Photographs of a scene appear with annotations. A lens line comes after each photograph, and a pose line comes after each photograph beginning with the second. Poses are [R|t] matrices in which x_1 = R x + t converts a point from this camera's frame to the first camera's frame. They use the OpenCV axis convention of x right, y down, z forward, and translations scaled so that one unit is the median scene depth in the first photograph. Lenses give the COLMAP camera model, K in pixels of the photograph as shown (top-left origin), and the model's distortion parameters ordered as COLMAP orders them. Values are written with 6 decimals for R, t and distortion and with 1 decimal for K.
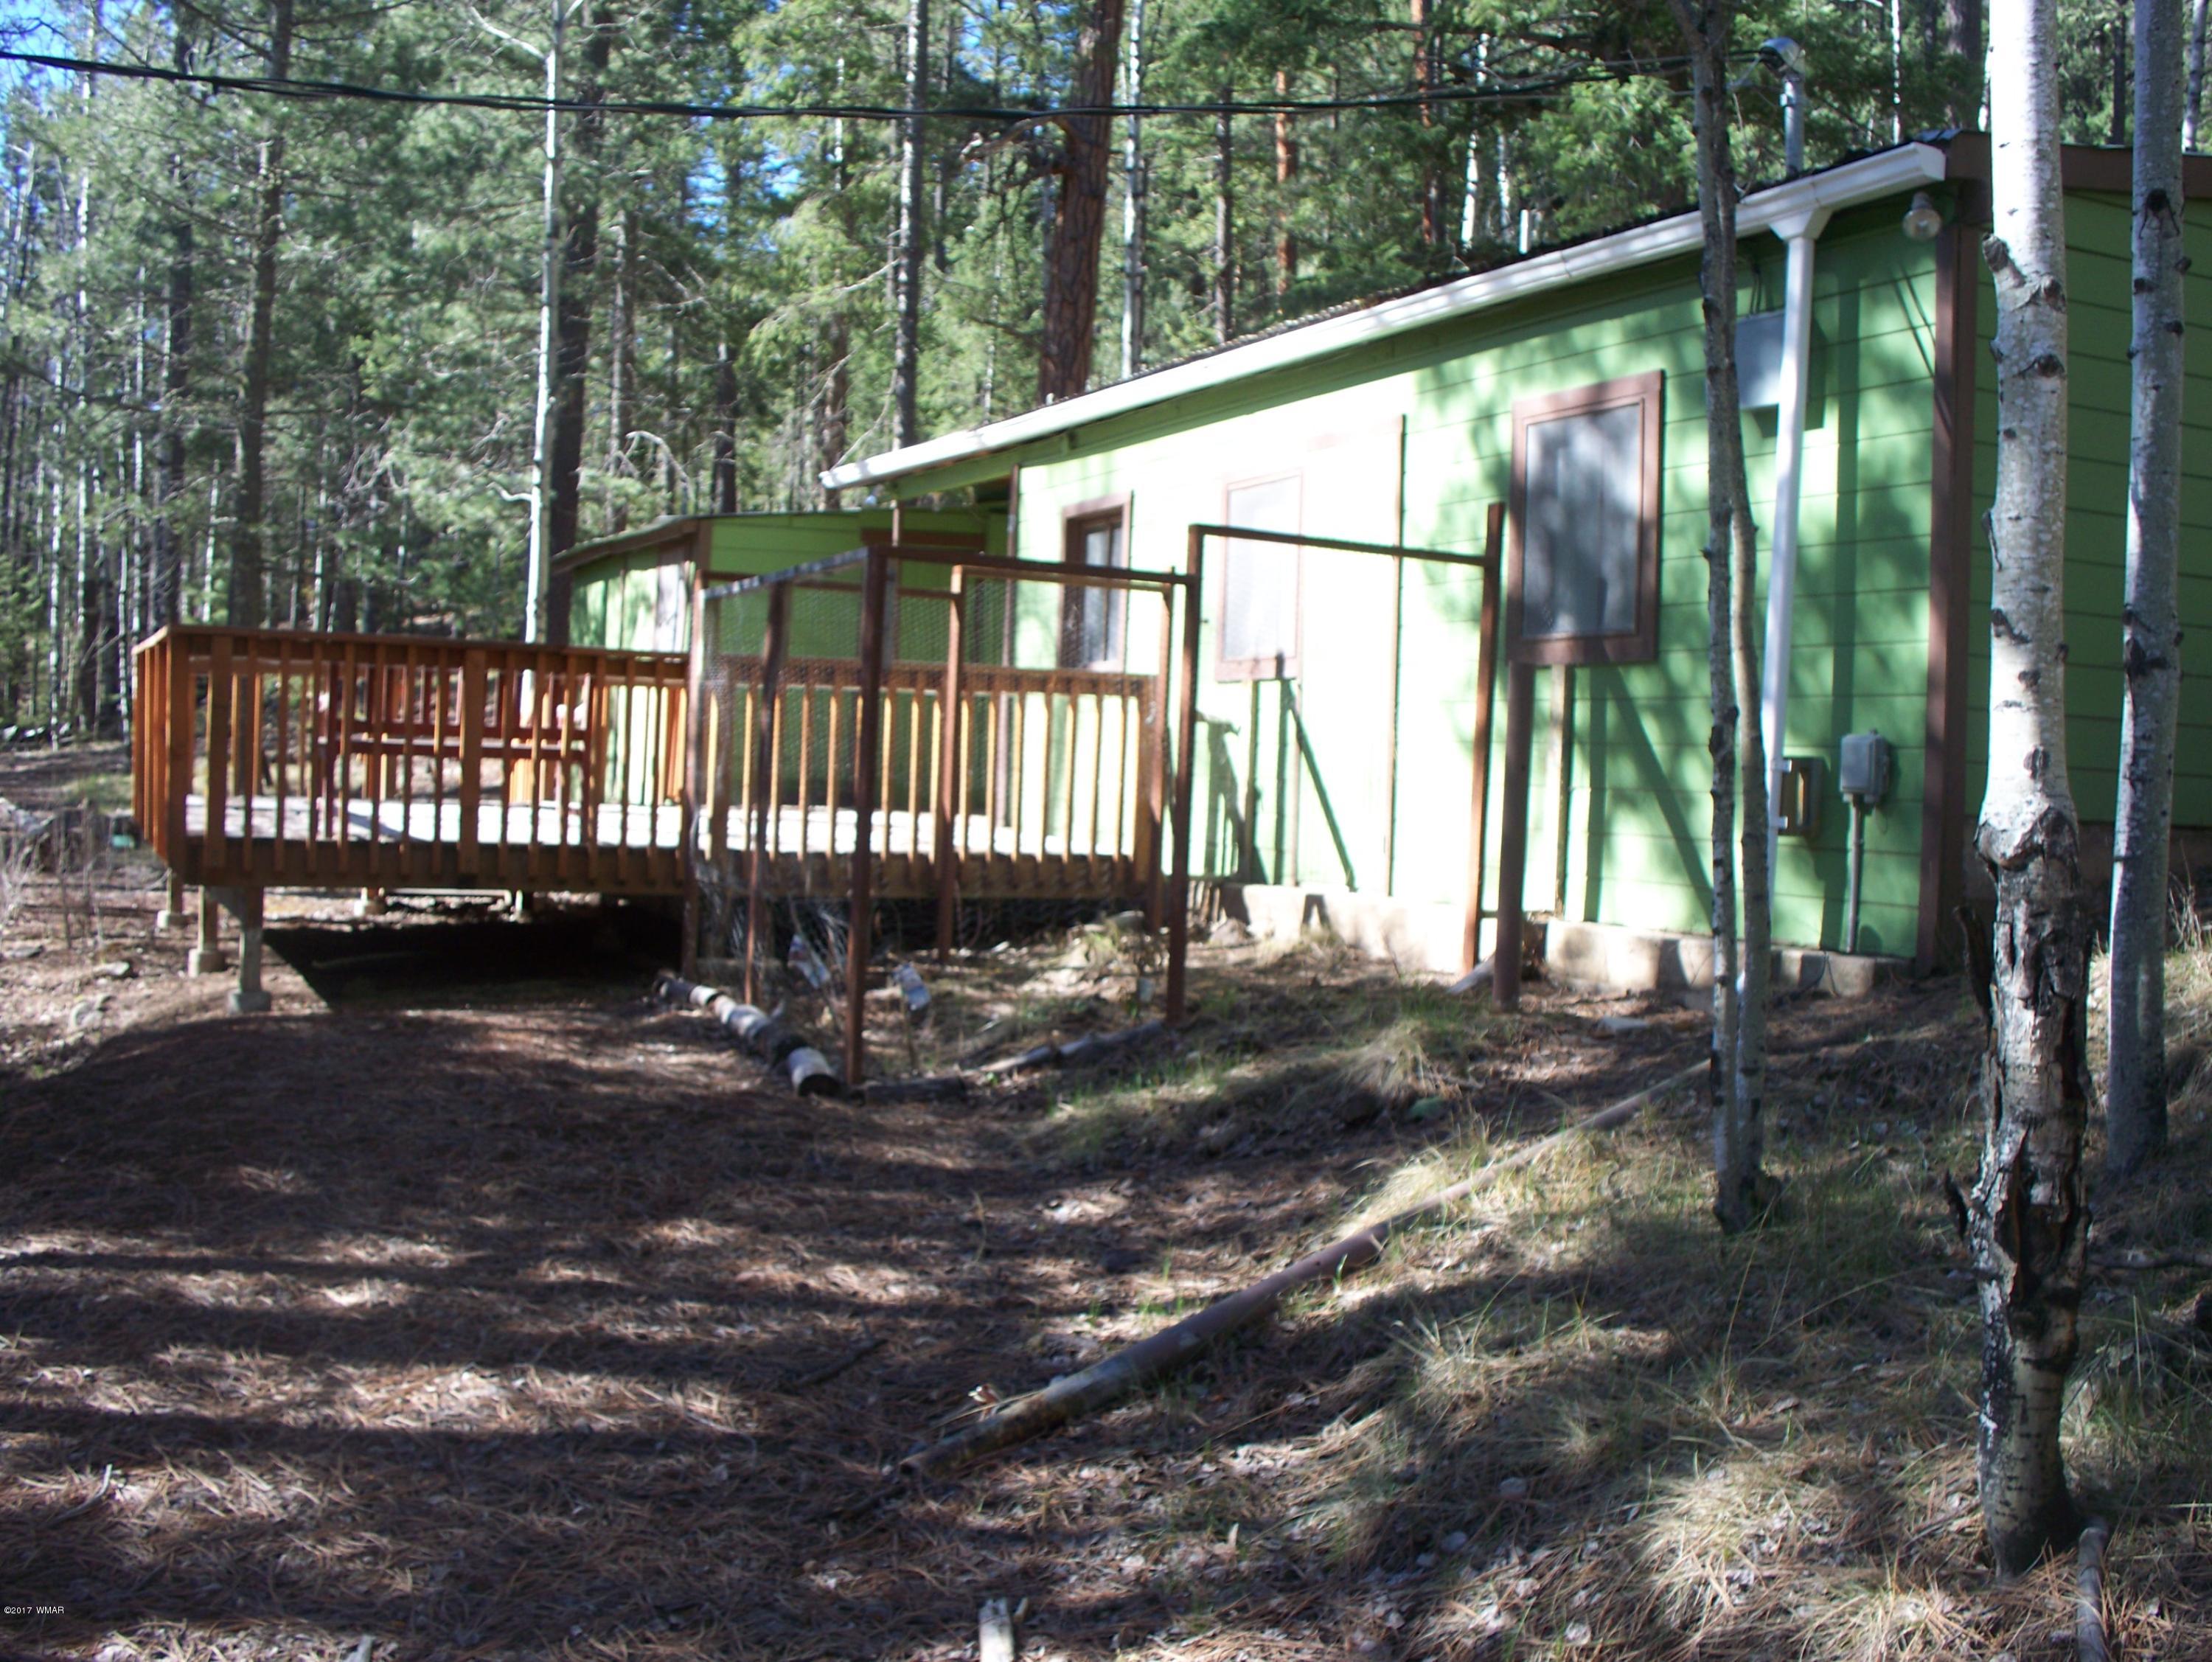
lens RADIAL K [[2403.3, 0, 1115.4], [0, 2403.3, 841.0], [0, 0, 1]] dist [-0.142818, 0.000000]
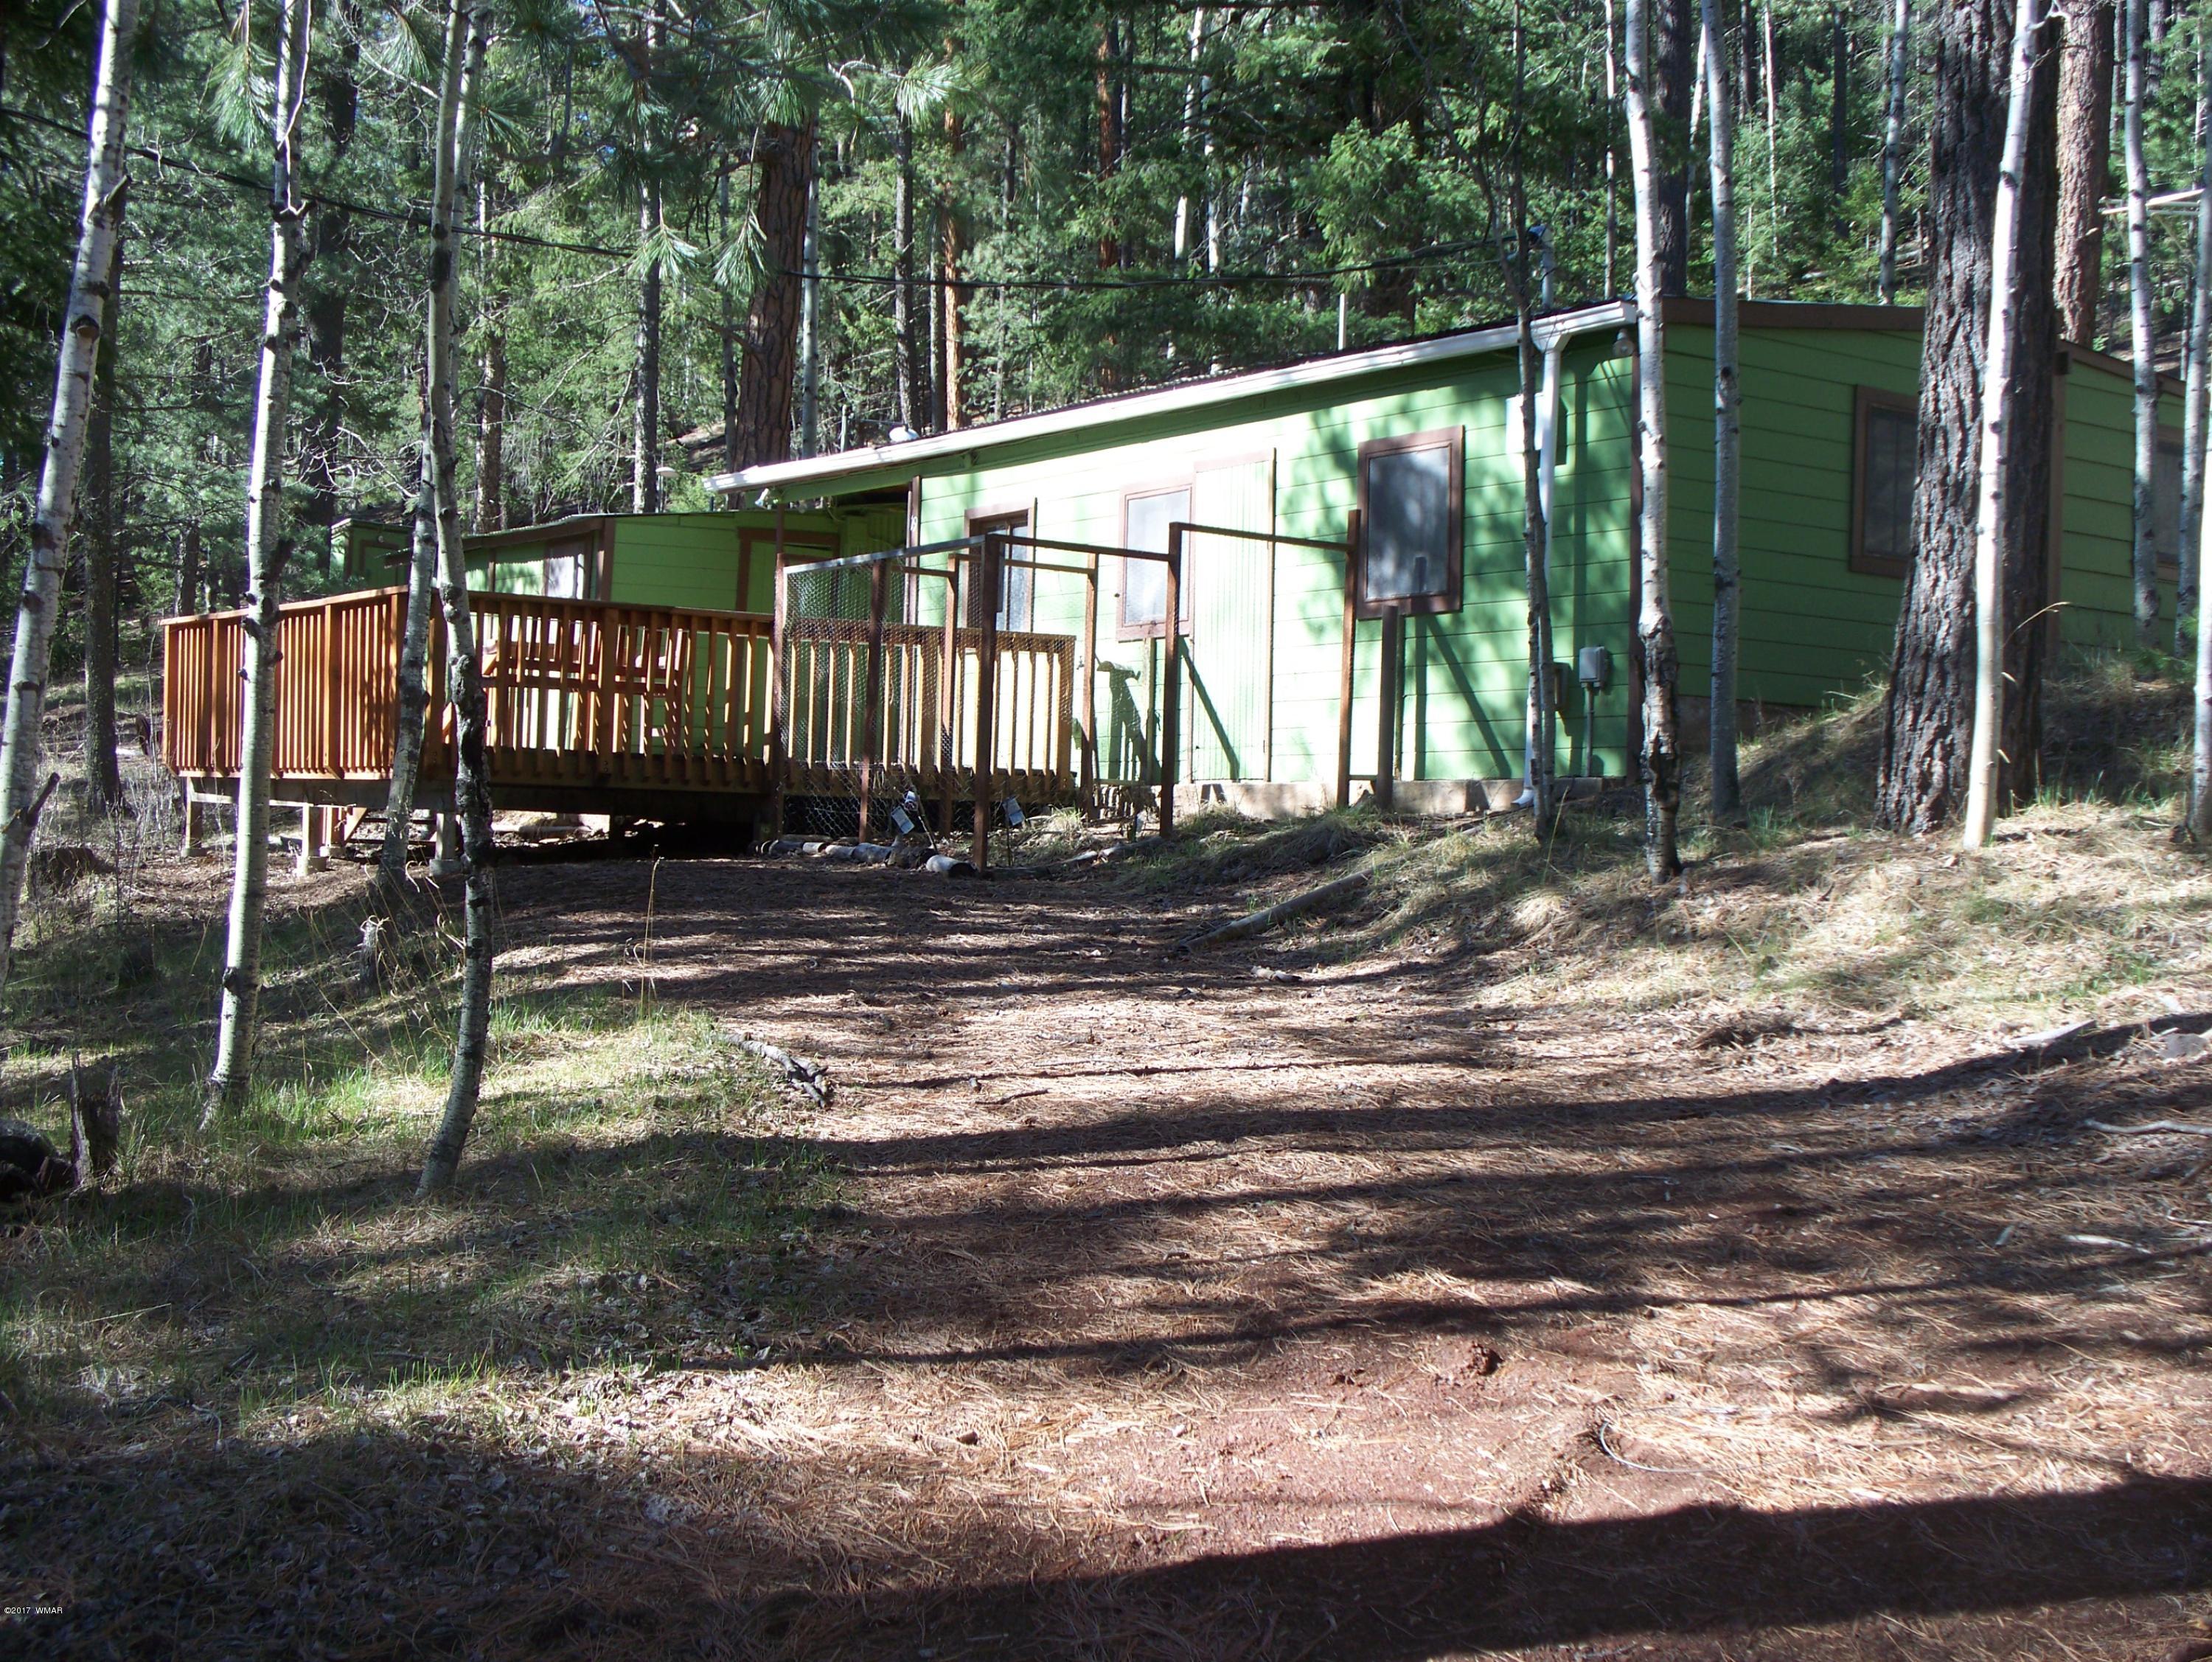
lens RADIAL K [[3039.0, 0, 1100.7], [0, 3039.0, 826.5], [0, 0, 1]] dist [0.044419, 0.000000]
pose [[0.988467, -0.013698, 0.150814, -0.252767], [0.018498, 0.999364, -0.030471, 0.101145], [-0.150301, 0.032909, 0.988092, -0.764437]]
